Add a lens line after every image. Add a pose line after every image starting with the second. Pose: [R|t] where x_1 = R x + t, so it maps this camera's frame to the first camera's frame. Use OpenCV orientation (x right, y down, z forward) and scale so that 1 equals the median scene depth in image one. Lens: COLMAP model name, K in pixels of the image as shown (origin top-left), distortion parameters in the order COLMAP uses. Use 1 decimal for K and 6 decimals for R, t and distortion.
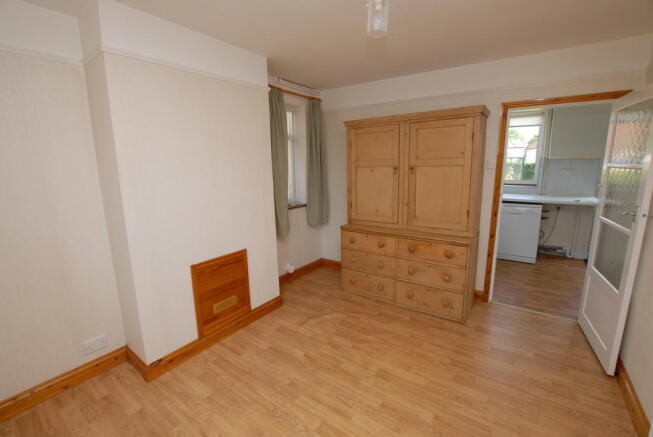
lens RADIAL K [[287.4, 0, 326.5], [0, 287.4, 218.5], [0, 0, 1]] dist [-0.026852, 0.000167]
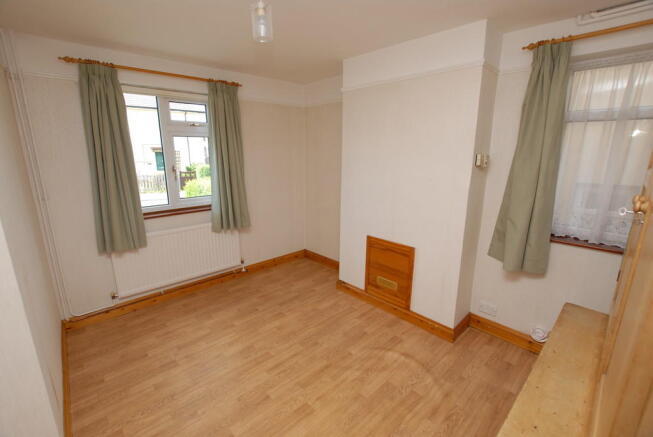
lens RADIAL K [[287.4, 0, 326.5], [0, 287.4, 218.5], [0, 0, 1]] dist [-0.026852, 0.000167]
pose [[-0.200844, 0.238015, -0.950269, 0.745206], [-0.179774, 0.944606, 0.274592, -0.222504], [0.962986, 0.225984, -0.146930, 0.905580]]
